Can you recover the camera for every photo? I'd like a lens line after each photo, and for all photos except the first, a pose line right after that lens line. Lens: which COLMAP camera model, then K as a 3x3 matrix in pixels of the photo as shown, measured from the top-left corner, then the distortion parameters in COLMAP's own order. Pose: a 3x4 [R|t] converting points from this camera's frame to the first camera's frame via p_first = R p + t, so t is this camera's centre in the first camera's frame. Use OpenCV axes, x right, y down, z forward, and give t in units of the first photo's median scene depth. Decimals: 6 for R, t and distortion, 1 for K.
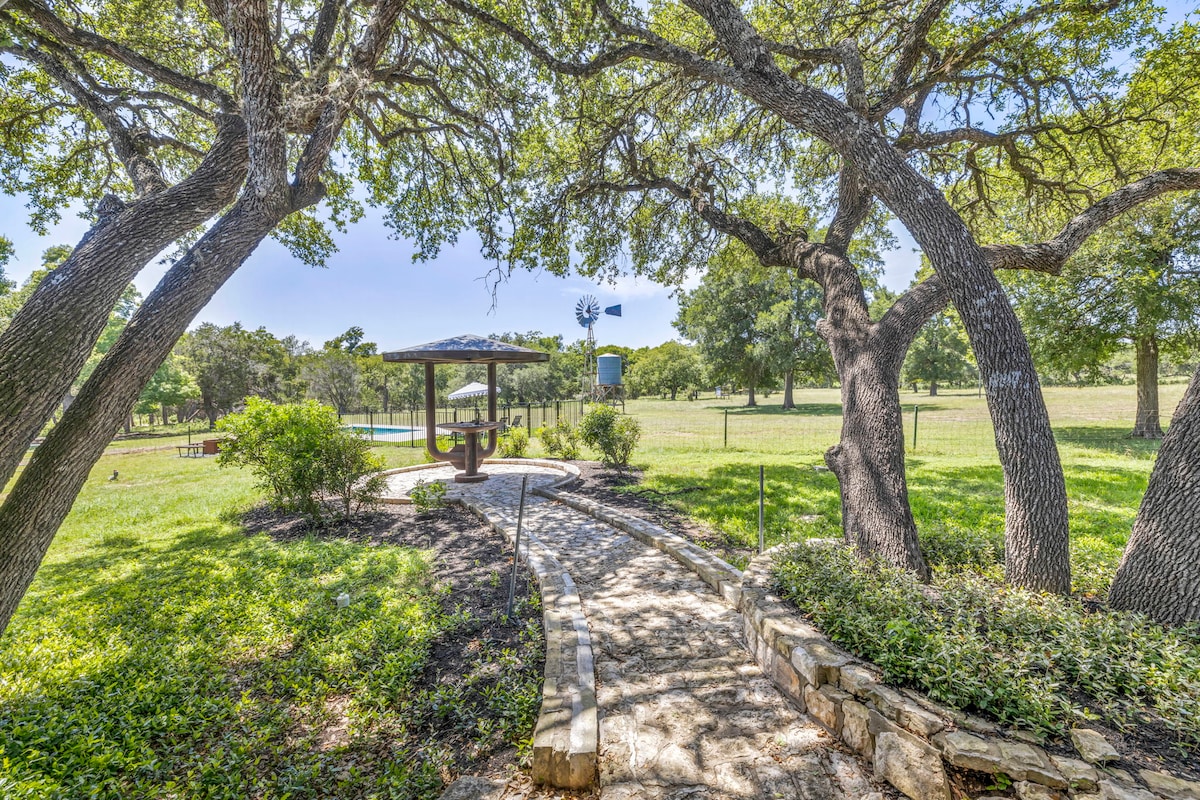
lens RADIAL K [[508.6, 0, 600.2], [0, 508.6, 393.9], [0, 0, 1]] dist [0.000284, 0.000220]
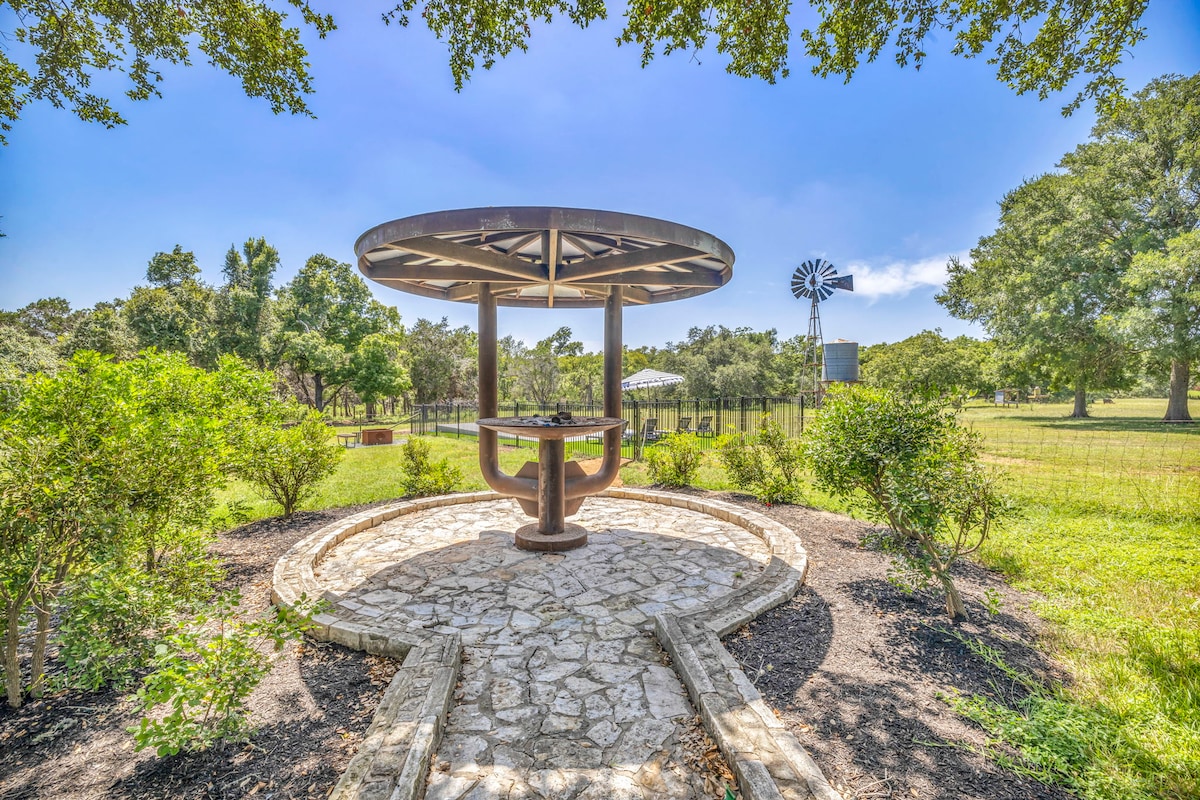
lens RADIAL K [[508.6, 0, 600.2], [0, 508.6, 393.9], [0, 0, 1]] dist [0.000284, 0.000220]
pose [[0.918303, 0.020561, -0.395344, -0.011284], [-0.023615, 0.999717, -0.002859, 0.012006], [0.395174, 0.011961, 0.918528, 0.197577]]
